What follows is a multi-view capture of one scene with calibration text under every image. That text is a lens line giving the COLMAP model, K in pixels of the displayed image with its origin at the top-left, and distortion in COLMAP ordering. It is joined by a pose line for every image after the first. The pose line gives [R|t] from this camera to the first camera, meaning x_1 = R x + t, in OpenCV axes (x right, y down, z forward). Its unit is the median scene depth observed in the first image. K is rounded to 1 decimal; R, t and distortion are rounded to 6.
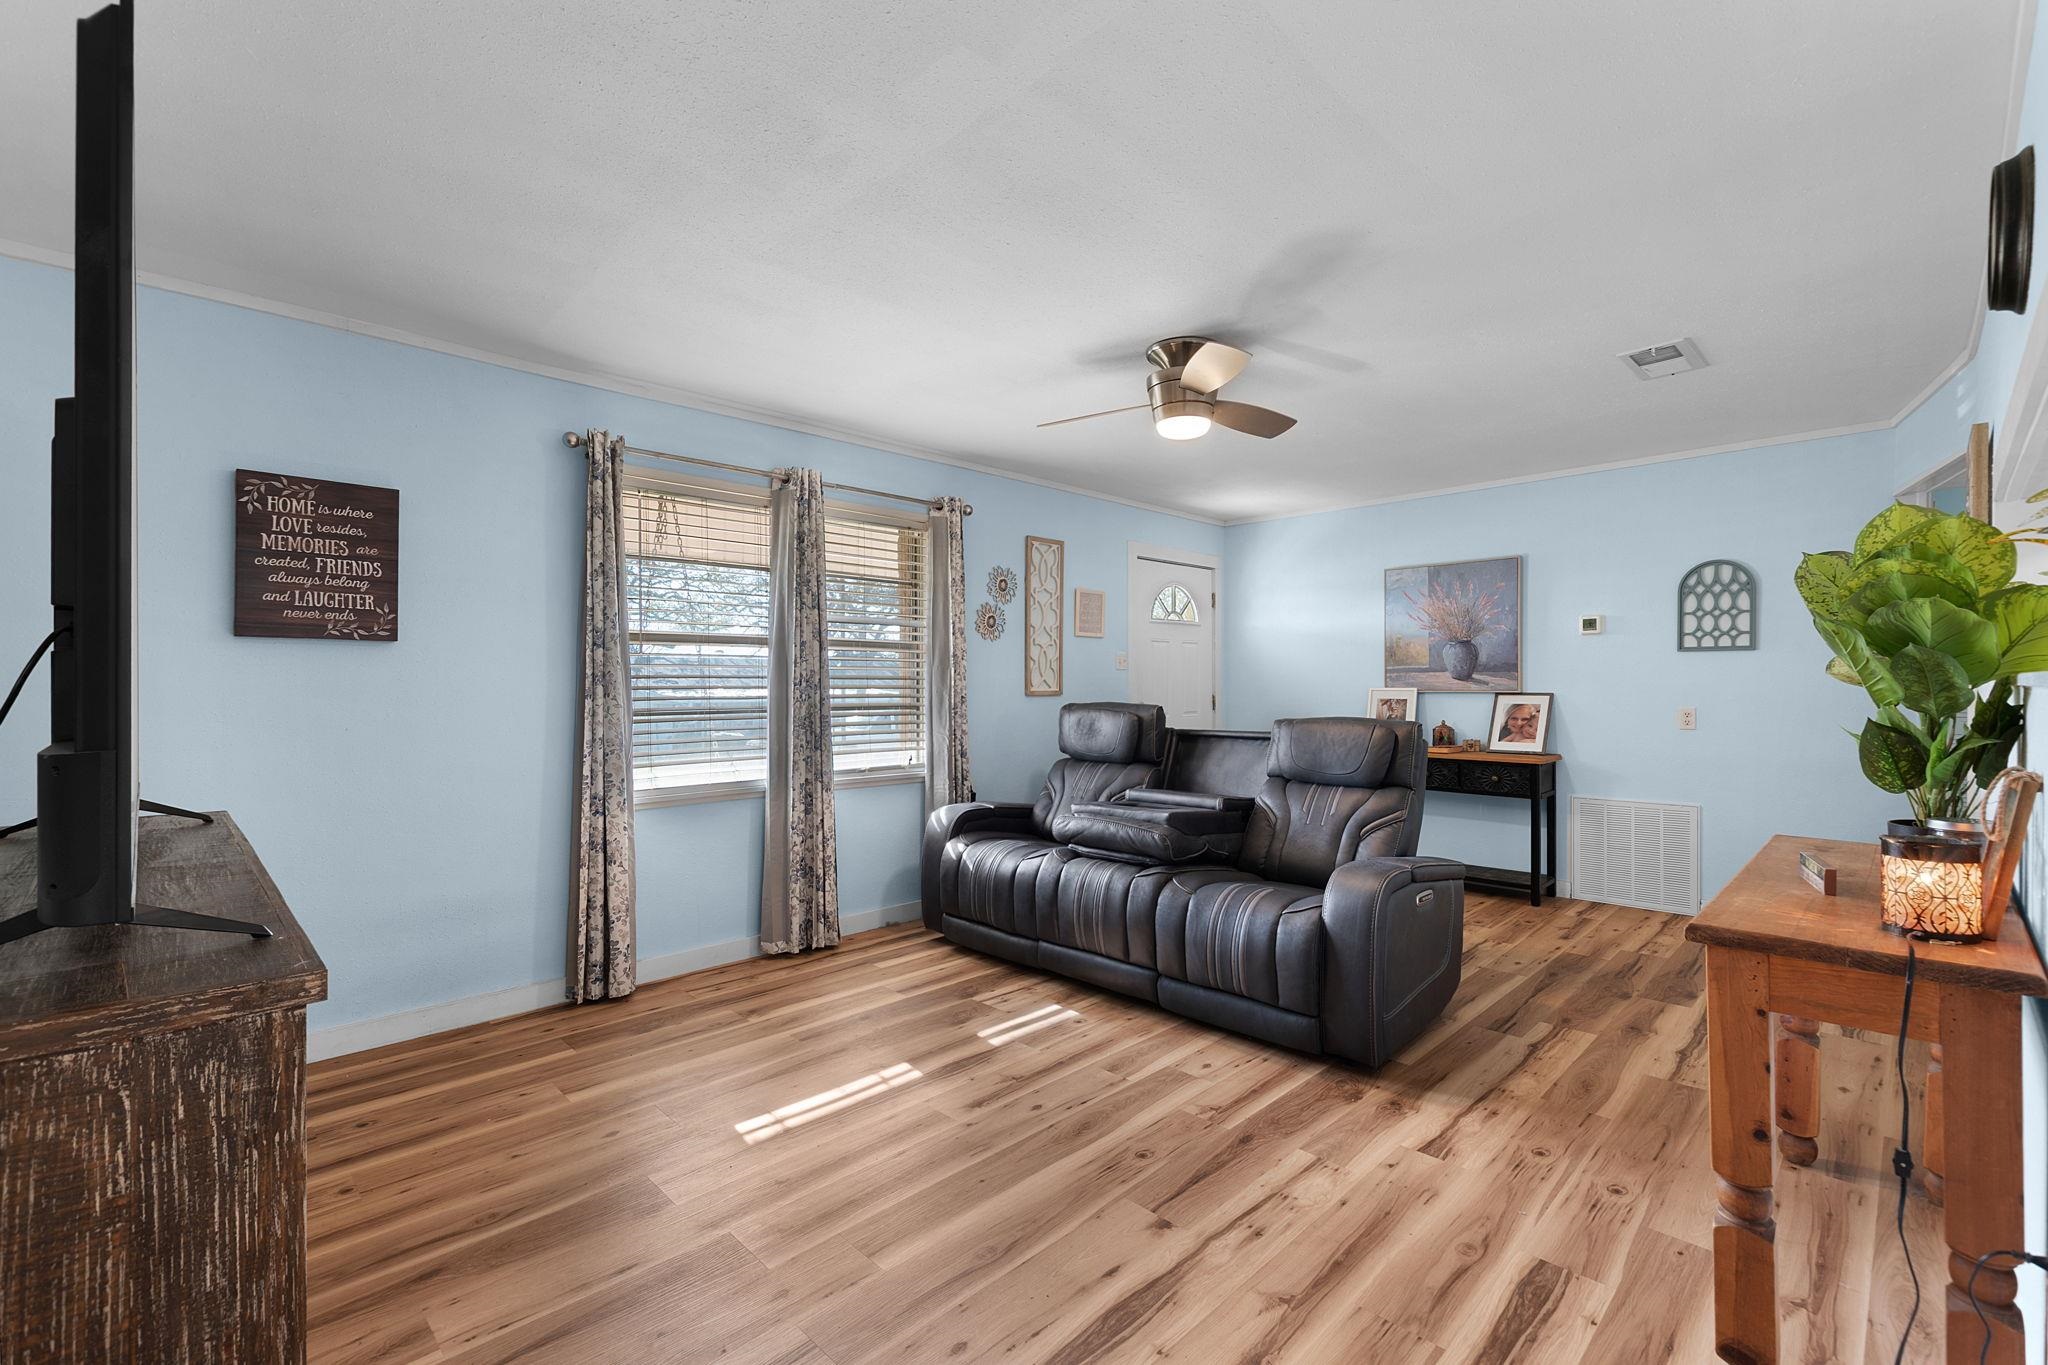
lens RADIAL K [[904.4, 0, 1032.3], [0, 904.4, 684.7], [0, 0, 1]] dist [-0.004291, -0.000574]
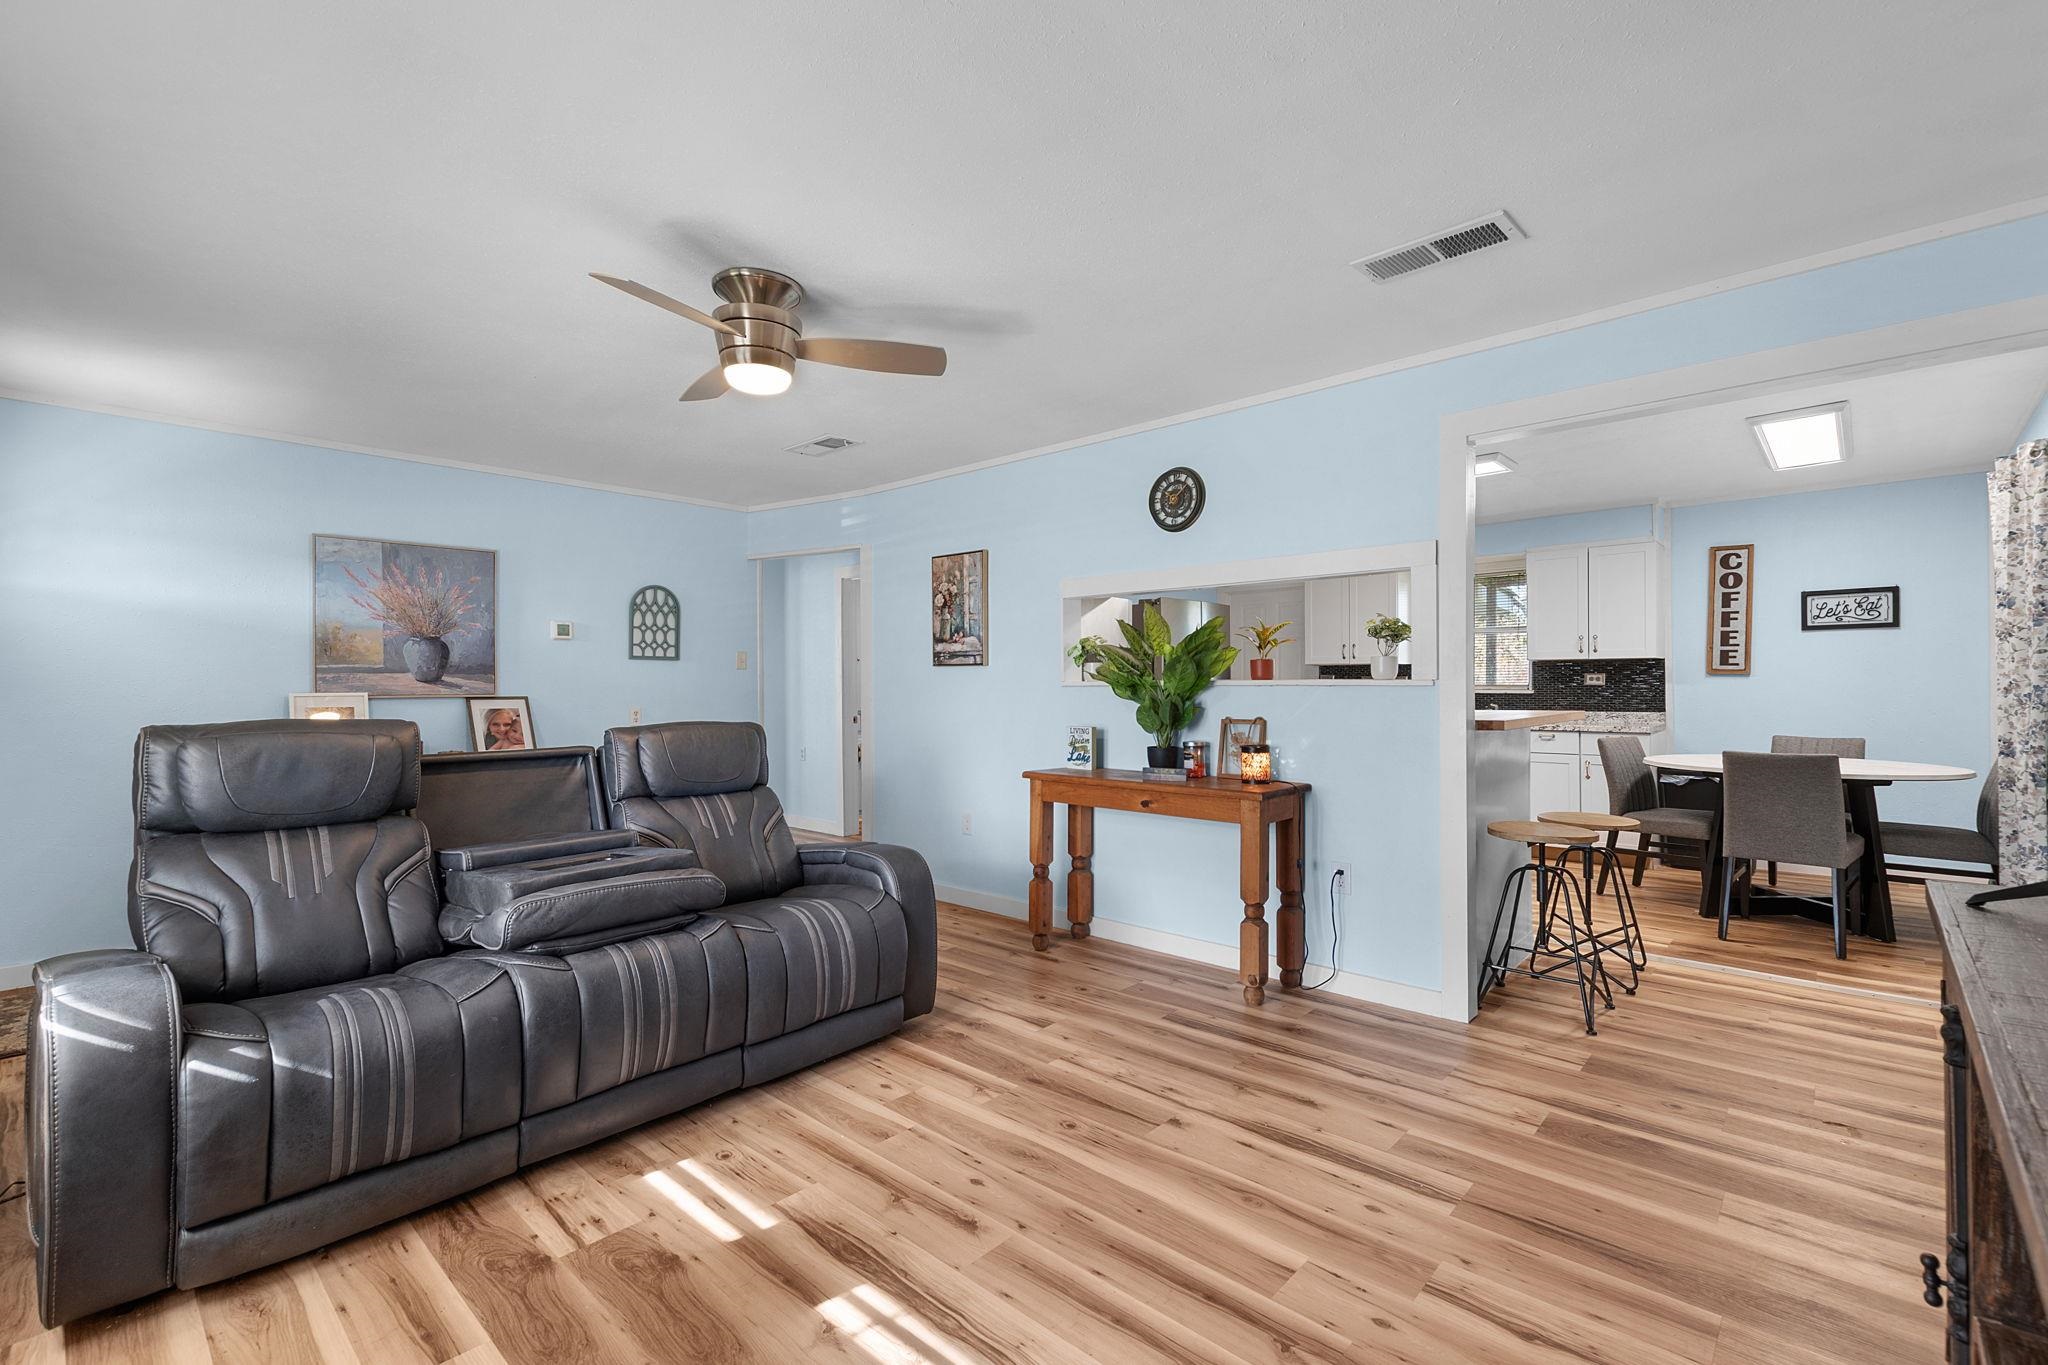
lens RADIAL K [[904.4, 0, 1024.3], [0, 904.4, 682.2], [0, 0, 1]] dist [-0.004291, -0.000574]
pose [[-0.057531, 0.005189, 0.998330, -0.491306], [0.002937, 0.999983, -0.005028, 0.000287], [-0.998339, 0.002643, -0.057545, 0.578945]]
